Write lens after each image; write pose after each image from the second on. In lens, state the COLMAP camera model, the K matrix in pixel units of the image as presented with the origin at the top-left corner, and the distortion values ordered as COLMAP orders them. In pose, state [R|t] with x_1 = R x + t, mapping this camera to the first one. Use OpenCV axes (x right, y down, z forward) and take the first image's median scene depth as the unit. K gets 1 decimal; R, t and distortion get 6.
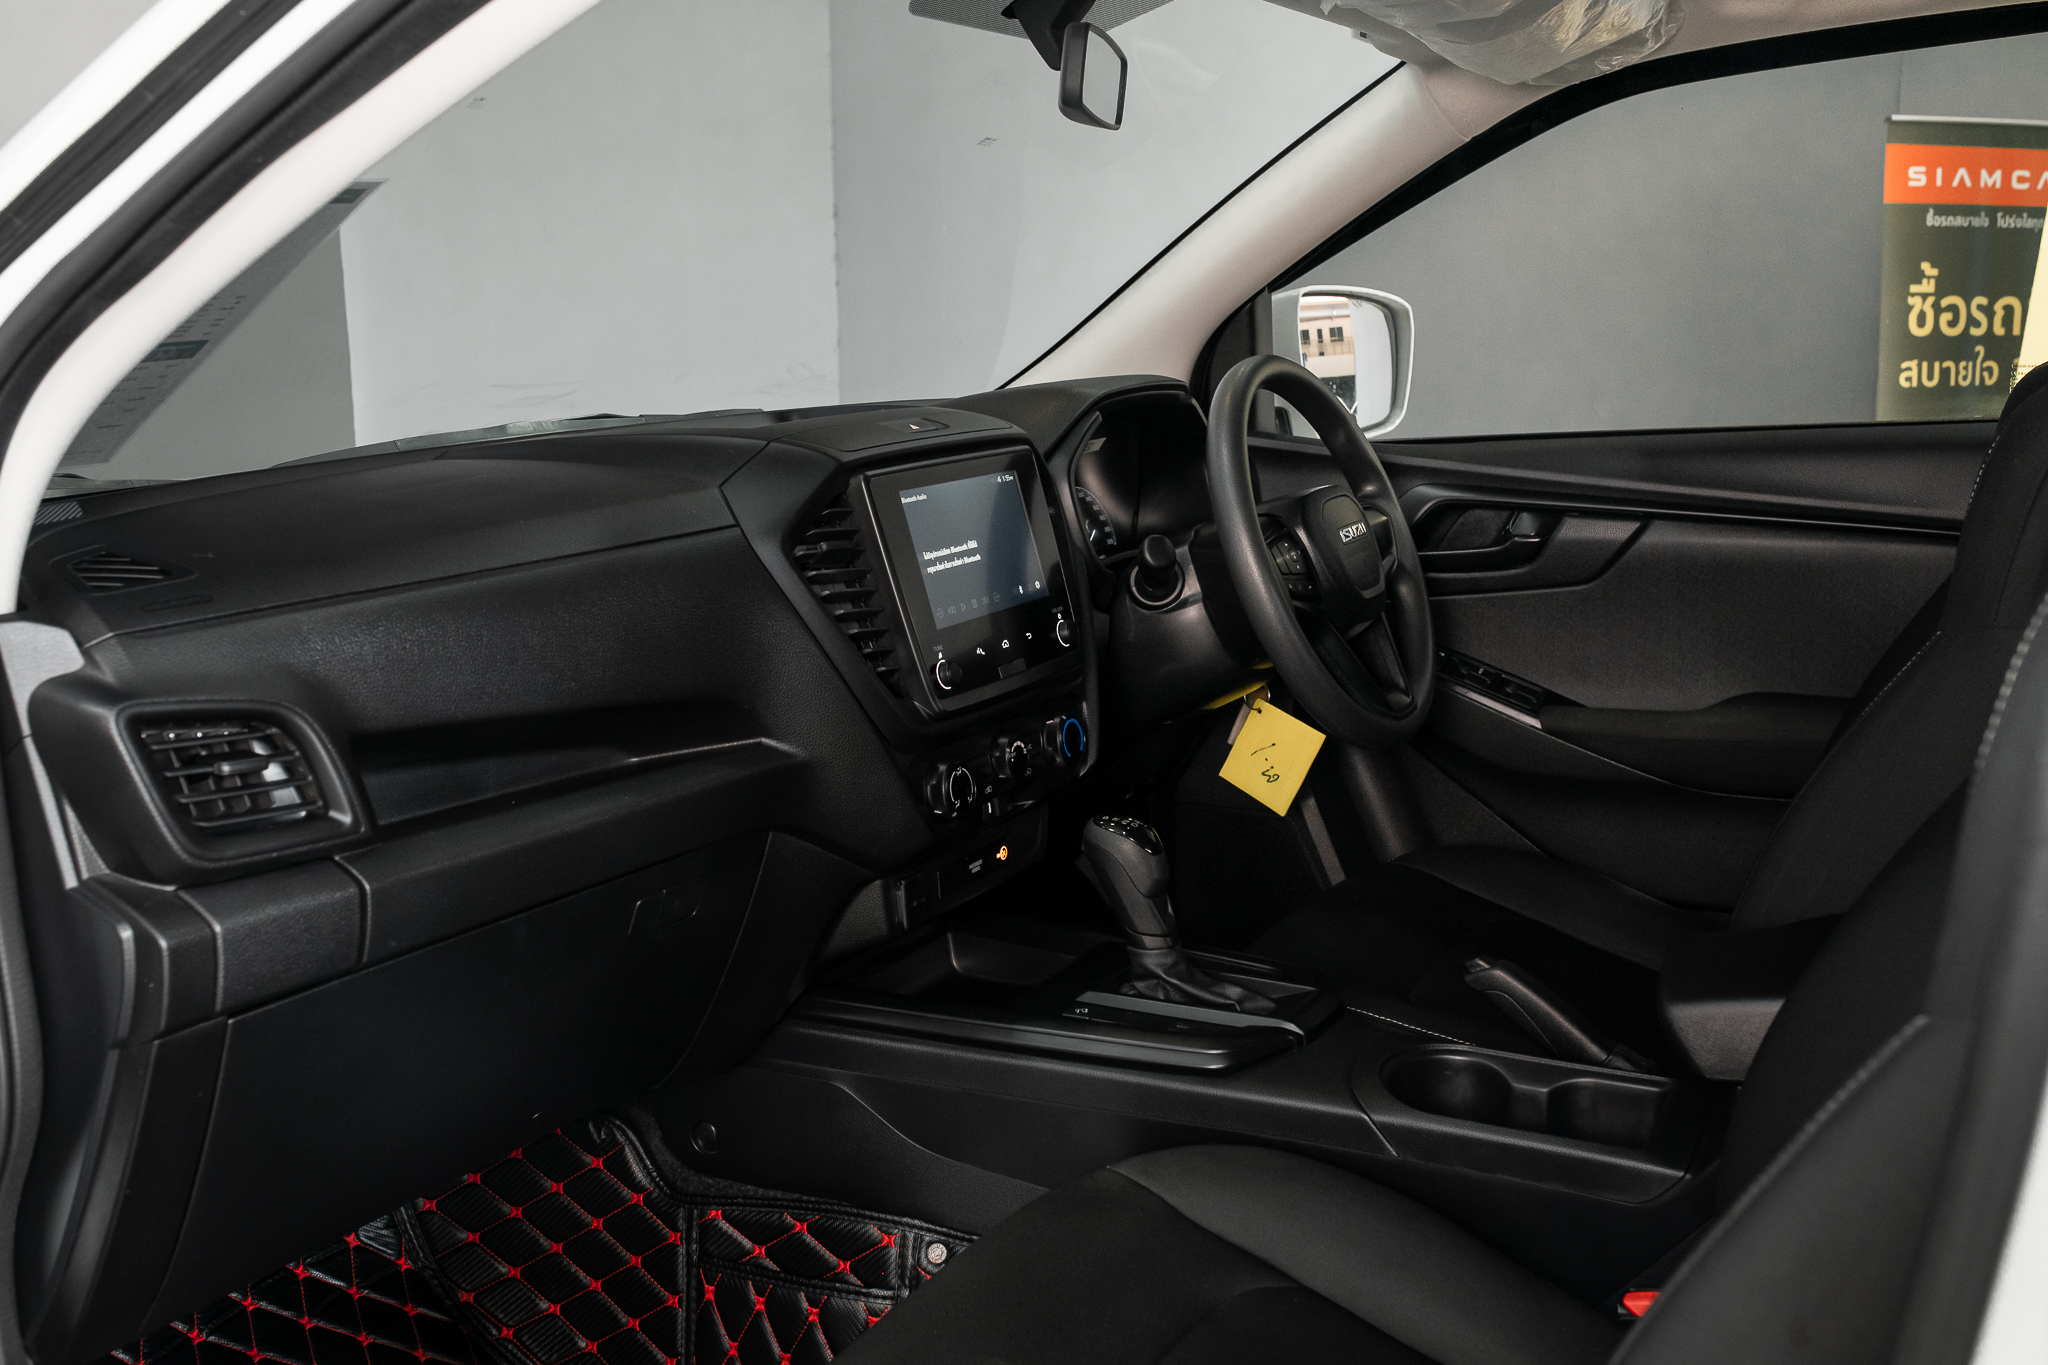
lens RADIAL K [[1992.2, 0, 1024.0], [0, 1992.2, 682.5], [0, 0, 1]] dist [-0.068908, 0.110320]
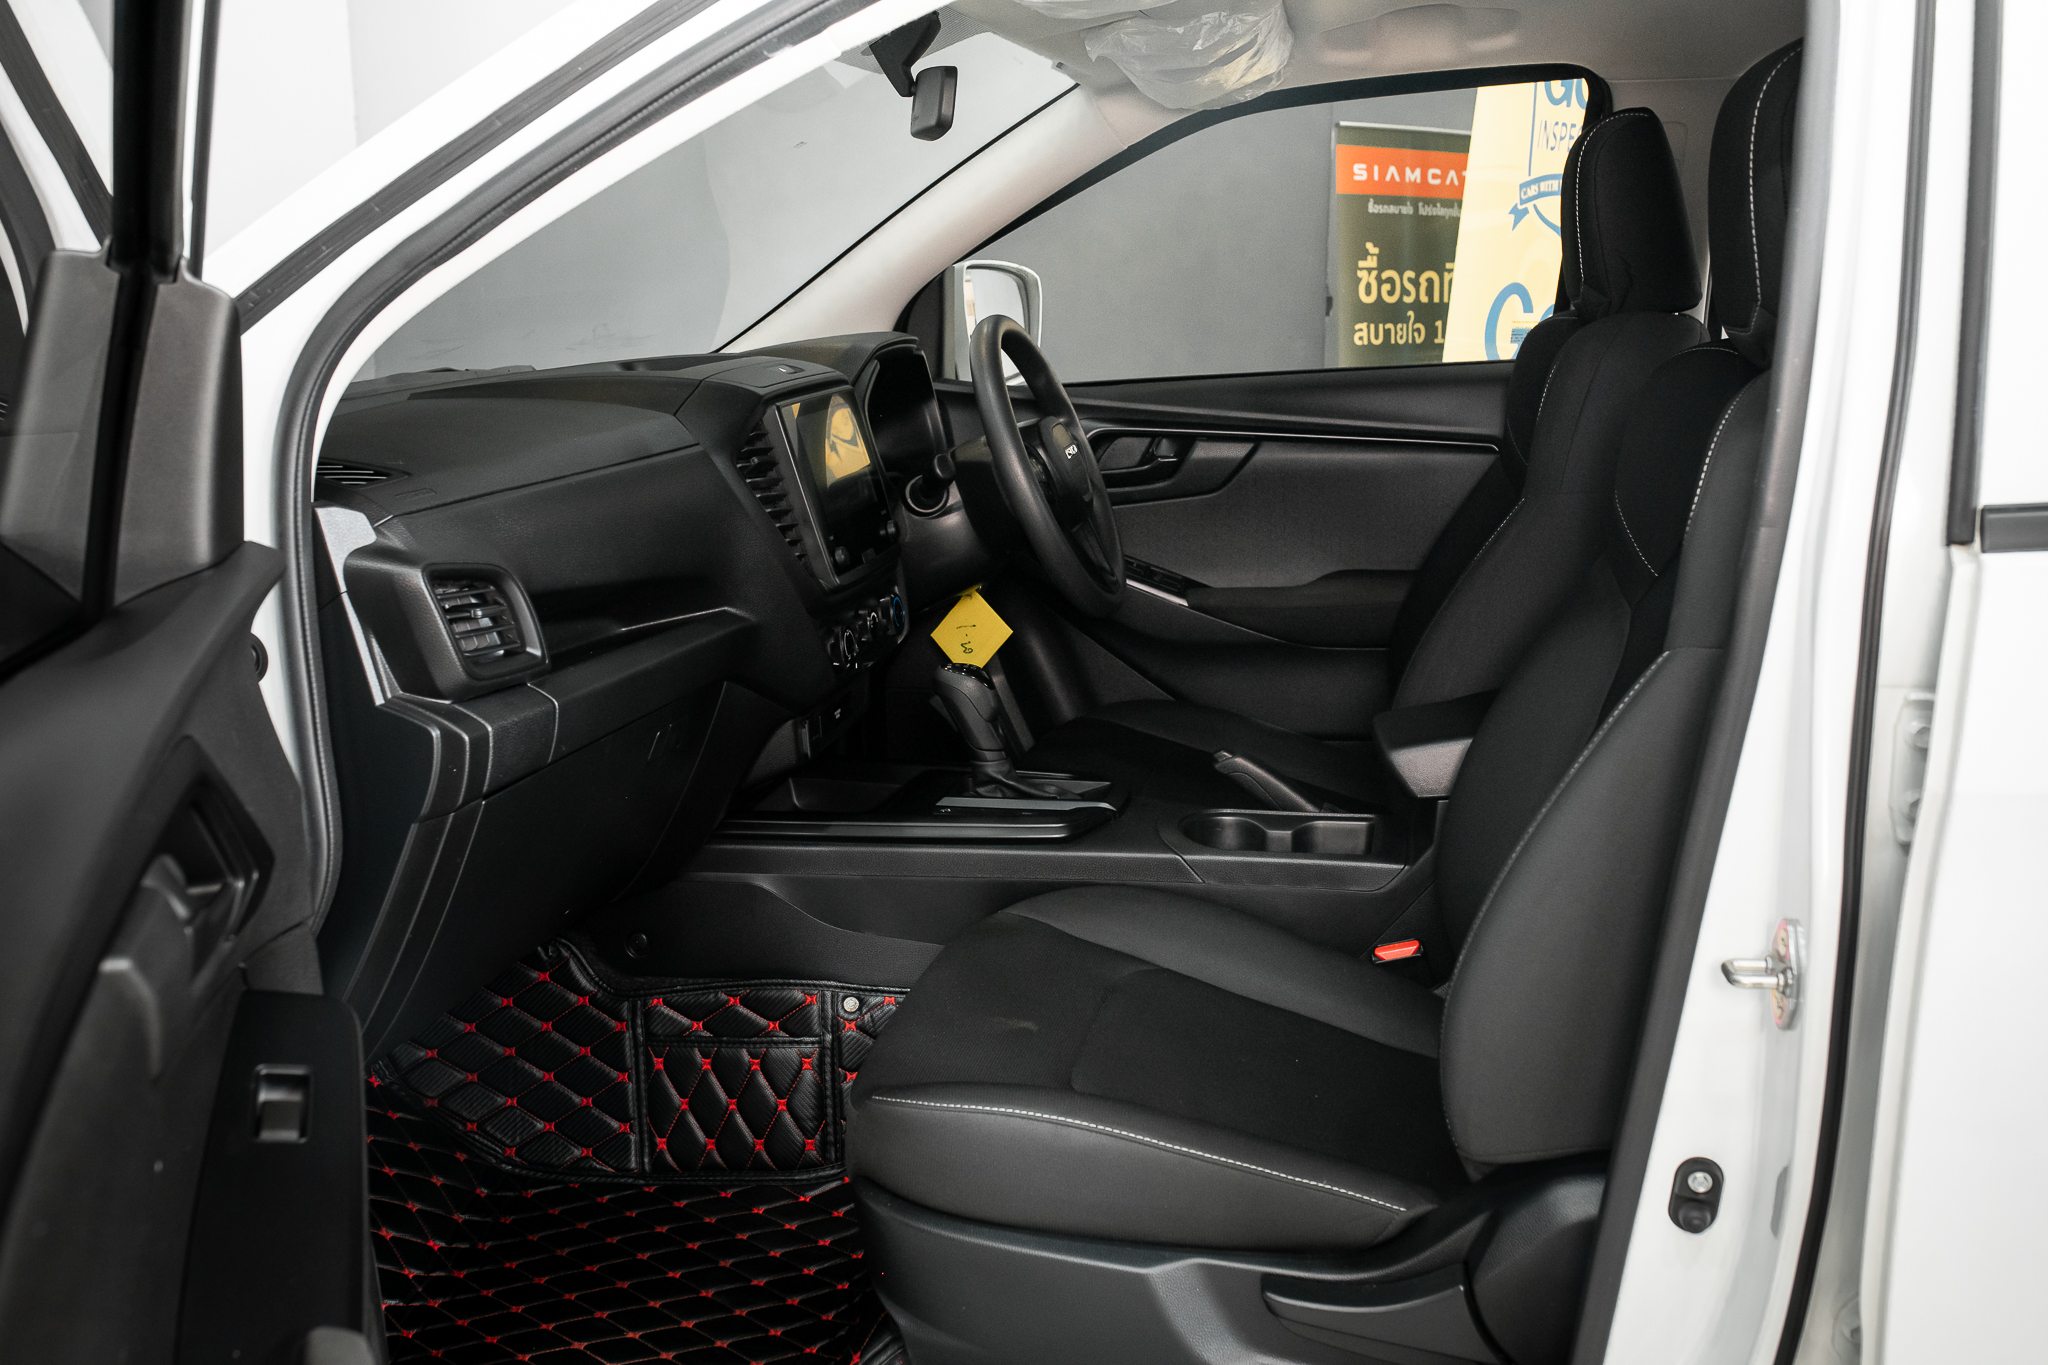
lens RADIAL K [[1992.2, 0, 1024.0], [0, 1992.2, 682.5], [0, 0, 1]] dist [-0.068908, 0.110320]
pose [[0.954542, -0.056709, 0.292631, -0.271776], [0.053160, 0.998384, 0.020072, 0.050772], [-0.293297, -0.003603, 0.956015, -0.248773]]
